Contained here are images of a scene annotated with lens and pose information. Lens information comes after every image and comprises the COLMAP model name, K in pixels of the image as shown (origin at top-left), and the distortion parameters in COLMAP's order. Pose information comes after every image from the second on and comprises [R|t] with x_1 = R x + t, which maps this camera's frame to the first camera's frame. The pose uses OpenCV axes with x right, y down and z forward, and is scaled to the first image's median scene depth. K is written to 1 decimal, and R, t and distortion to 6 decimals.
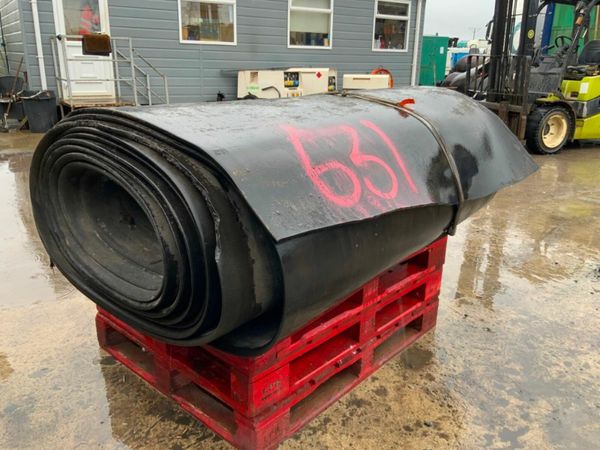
lens RADIAL K [[494.9, 0, 300.4], [0, 494.9, 222.3], [0, 0, 1]] dist [0.023781, -0.057368]
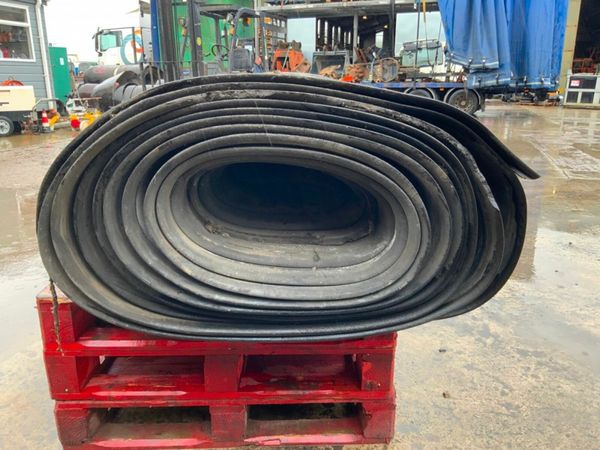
lens RADIAL K [[494.9, 0, 296.6], [0, 494.9, 225.4], [0, 0, 1]] dist [0.023781, -0.057368]
pose [[0.736292, -0.204781, 0.644934, -0.578234], [0.218018, 0.974075, 0.060389, -0.020687], [-0.640580, 0.096143, 0.761849, 0.252766]]
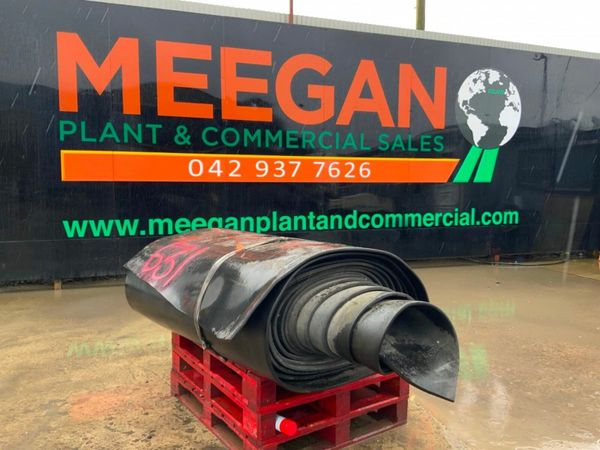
lens RADIAL K [[494.9, 0, 299.4], [0, 494.9, 219.7], [0, 0, 1]] dist [0.023781, -0.057368]
pose [[-0.247085, 0.033852, -0.968402, 1.364530], [-0.304974, 0.945884, 0.110878, -0.468572], [0.919750, 0.322734, -0.223390, 1.309264]]
